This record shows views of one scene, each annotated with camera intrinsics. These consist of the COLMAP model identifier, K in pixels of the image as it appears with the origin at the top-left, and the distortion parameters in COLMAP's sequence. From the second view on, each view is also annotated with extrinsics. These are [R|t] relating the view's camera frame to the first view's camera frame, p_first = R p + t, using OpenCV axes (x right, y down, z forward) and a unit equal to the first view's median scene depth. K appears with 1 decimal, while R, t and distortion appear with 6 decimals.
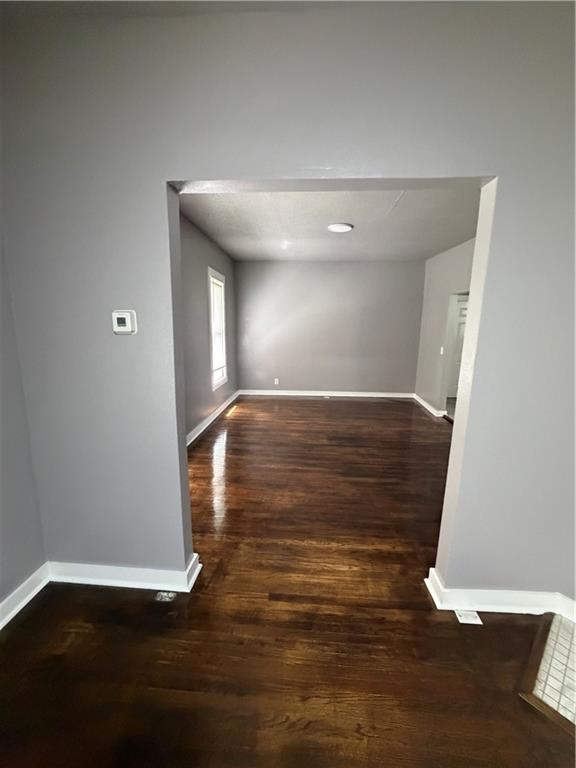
lens RADIAL K [[305.8, 0, 287.7], [0, 305.8, 385.8], [0, 0, 1]] dist [-0.002296, 0.000447]
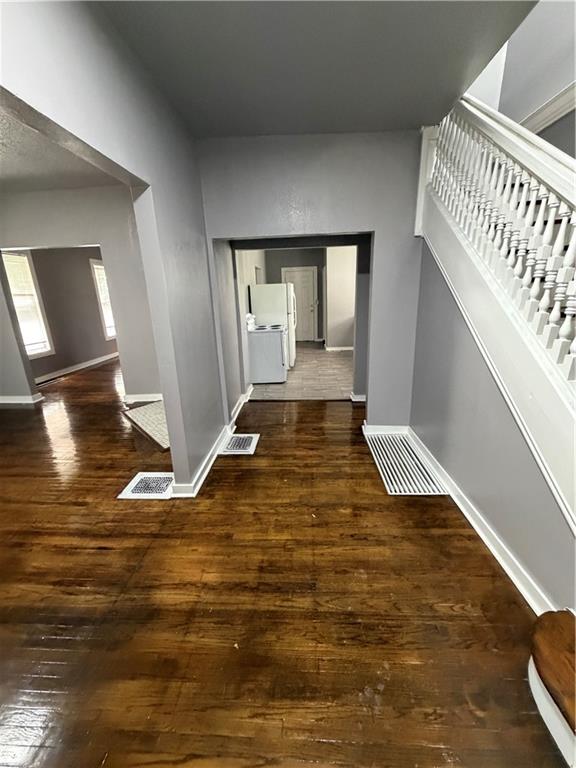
lens RADIAL K [[305.8, 0, 287.5], [0, 305.8, 380.7], [0, 0, 1]] dist [-0.002296, 0.000447]
pose [[0.998524, -0.052699, 0.013146, 0.594319], [0.051365, 0.994902, 0.086783, 0.120360], [-0.017652, -0.085980, 0.996140, -0.523771]]
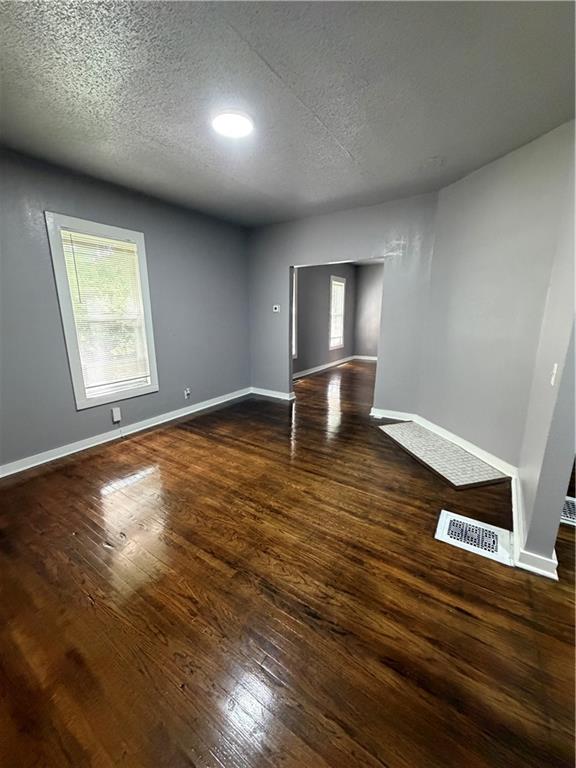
lens RADIAL K [[305.8, 0, 291.6], [0, 305.8, 382.8], [0, 0, 1]] dist [-0.002296, 0.000447]
pose [[0.872564, 0.089549, -0.480222, 0.360157], [-0.074824, 0.995954, 0.049766, 0.116425], [0.482736, -0.007492, 0.875734, -0.513165]]
